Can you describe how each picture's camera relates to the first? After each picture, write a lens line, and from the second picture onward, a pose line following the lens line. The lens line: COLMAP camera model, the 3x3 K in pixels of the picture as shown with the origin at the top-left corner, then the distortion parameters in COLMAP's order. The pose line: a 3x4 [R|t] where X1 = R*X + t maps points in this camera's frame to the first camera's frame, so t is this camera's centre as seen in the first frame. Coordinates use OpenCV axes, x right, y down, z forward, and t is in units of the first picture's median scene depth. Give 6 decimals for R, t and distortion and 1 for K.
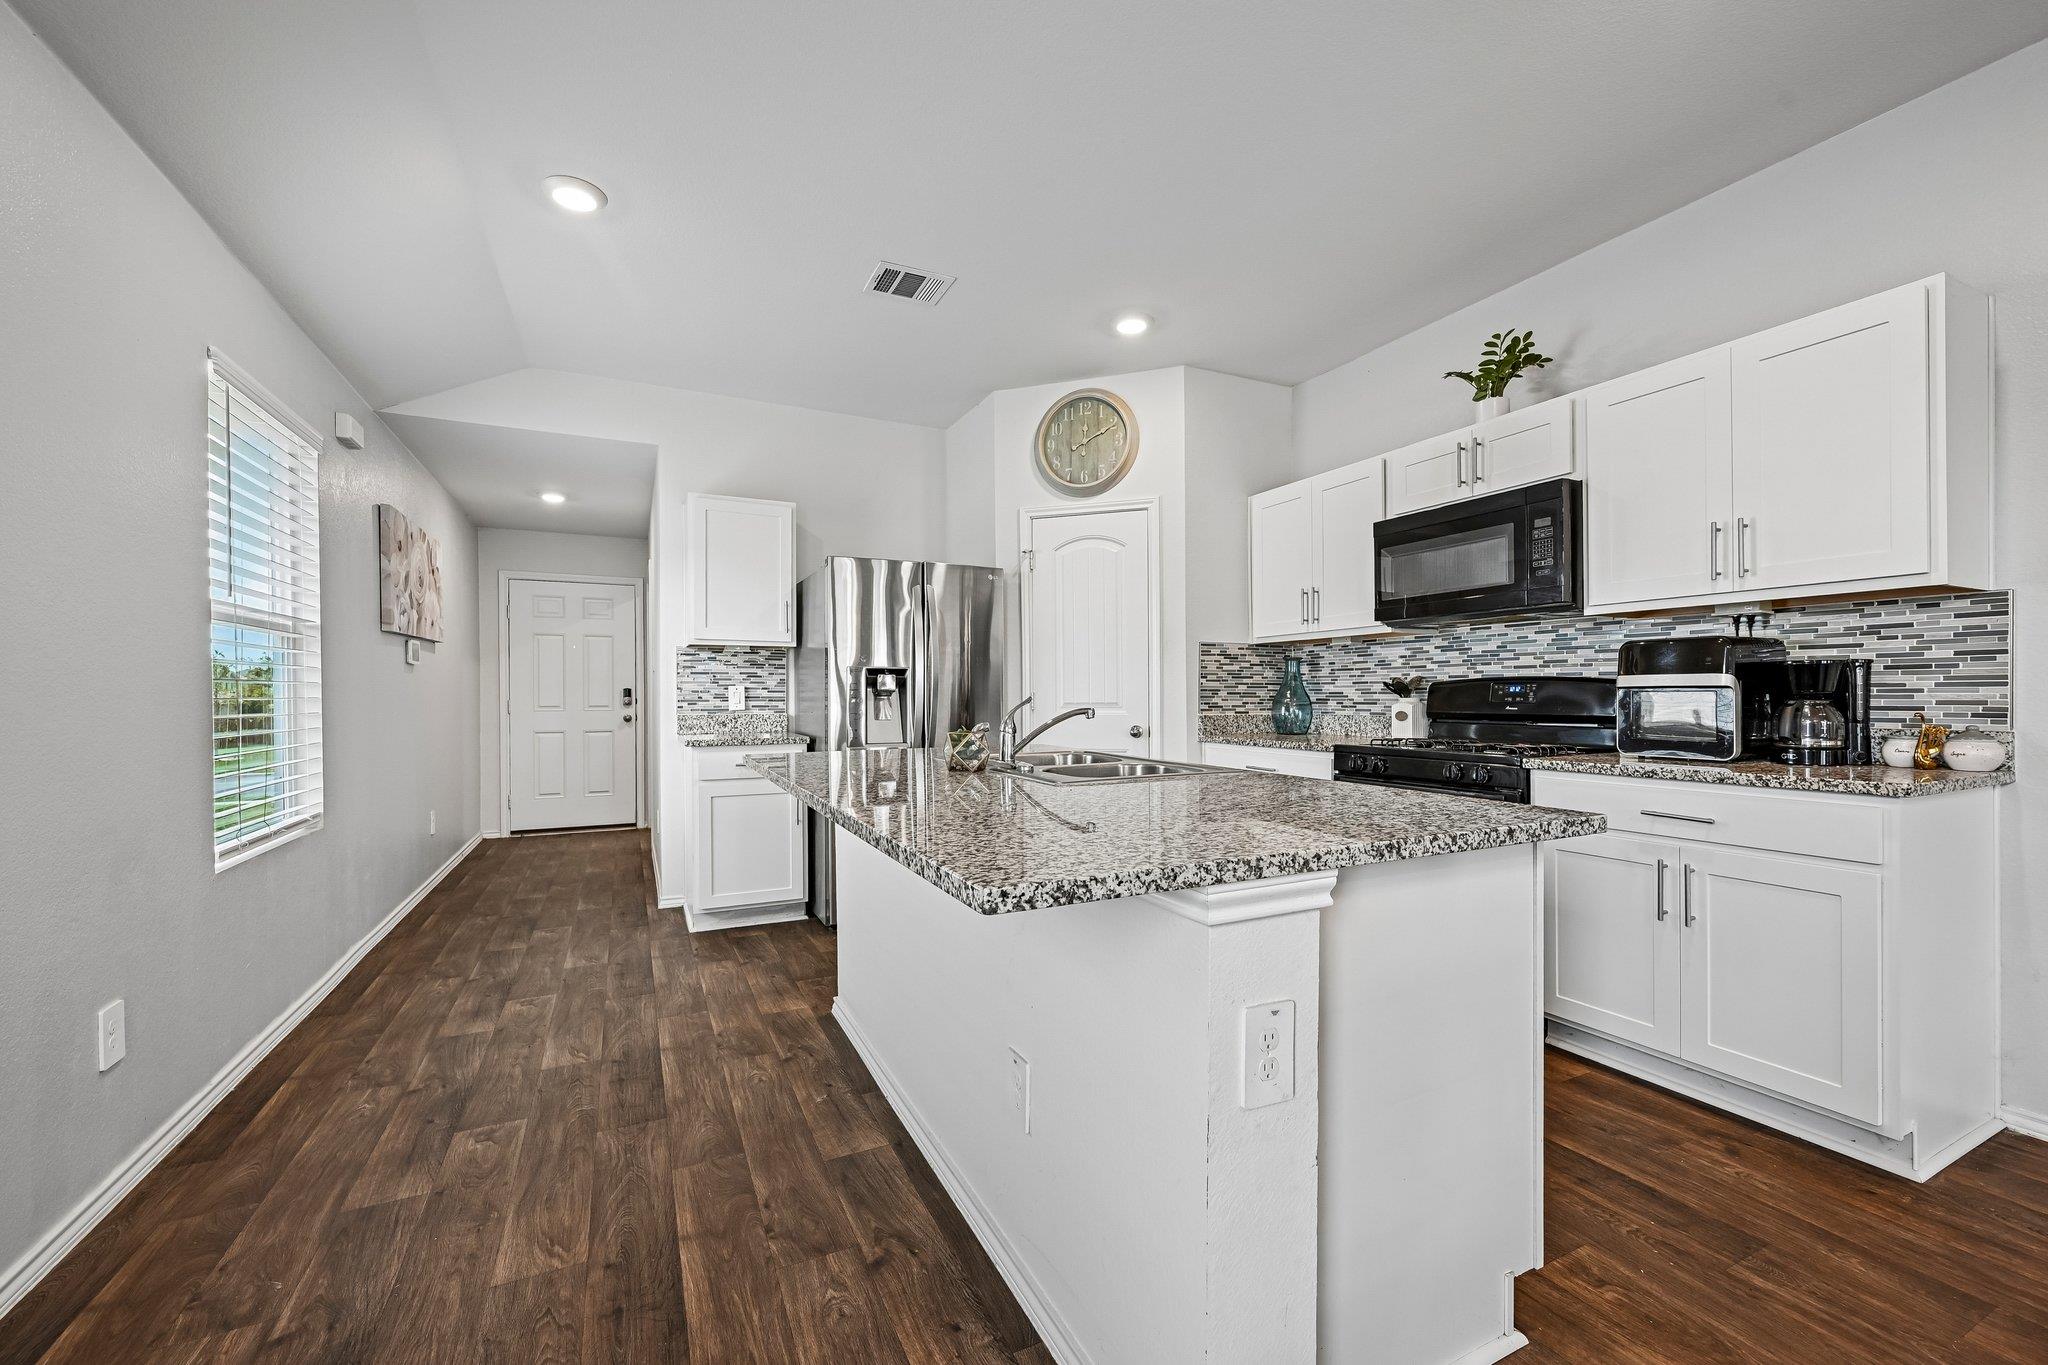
lens RADIAL K [[800.7, 0, 1021.7], [0, 800.7, 685.8], [0, 0, 1]] dist [0.001212, 0.000096]
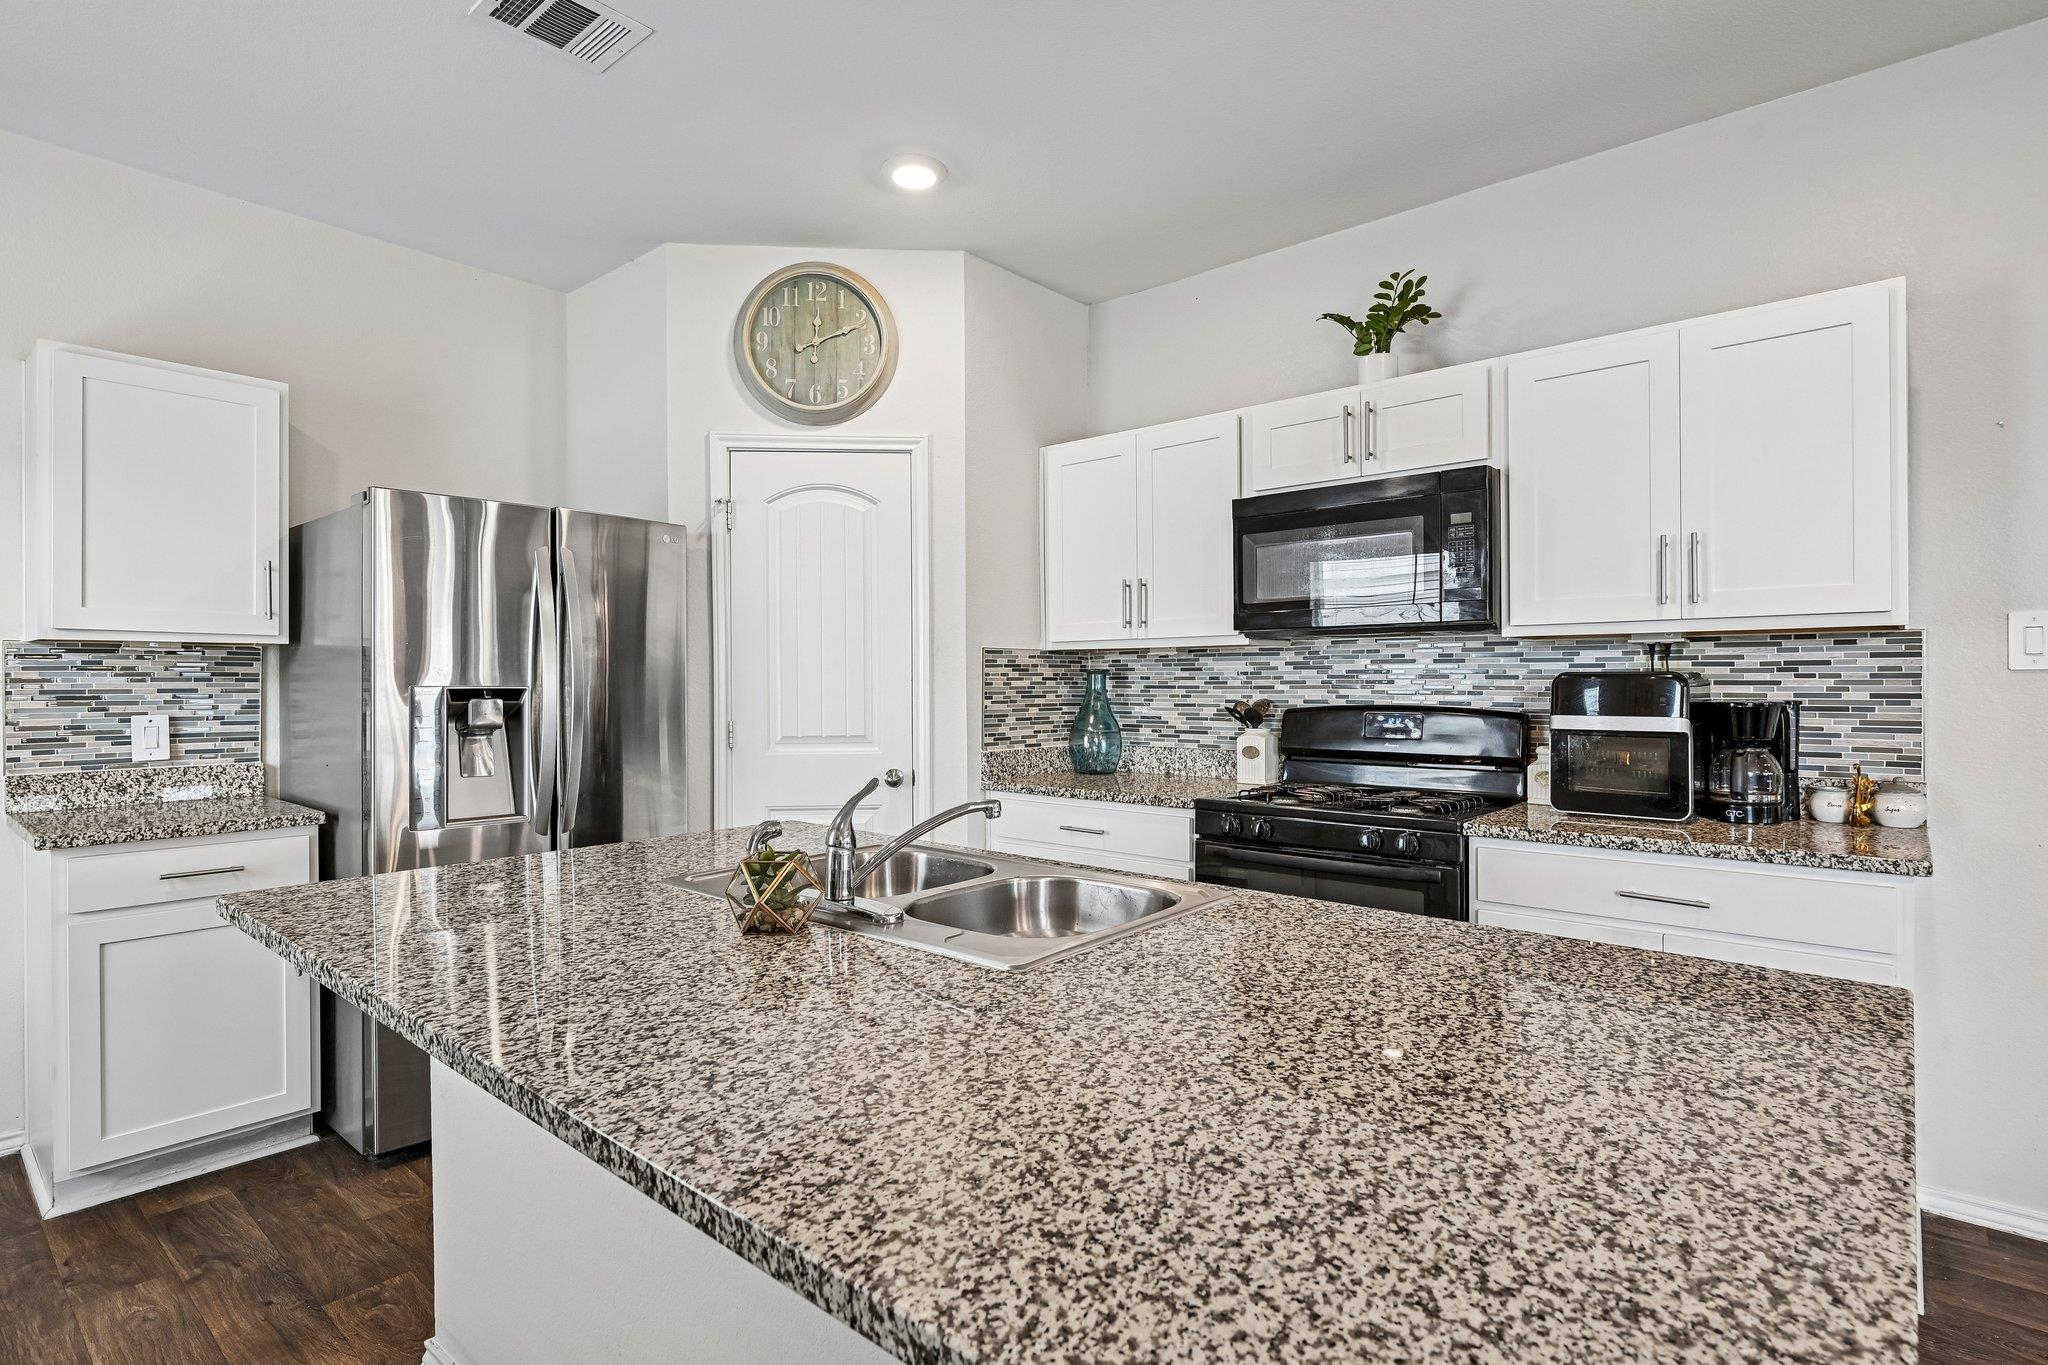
lens RADIAL K [[1011.0, 0, 1025.7], [0, 1011.0, 674.0], [0, 0, 1]] dist [0.000060, -0.000642]
pose [[0.918843, 0.003232, 0.394610, -0.108174], [-0.004169, 0.999990, 0.001515, -0.038076], [-0.394602, -0.003037, 0.918847, 0.192485]]
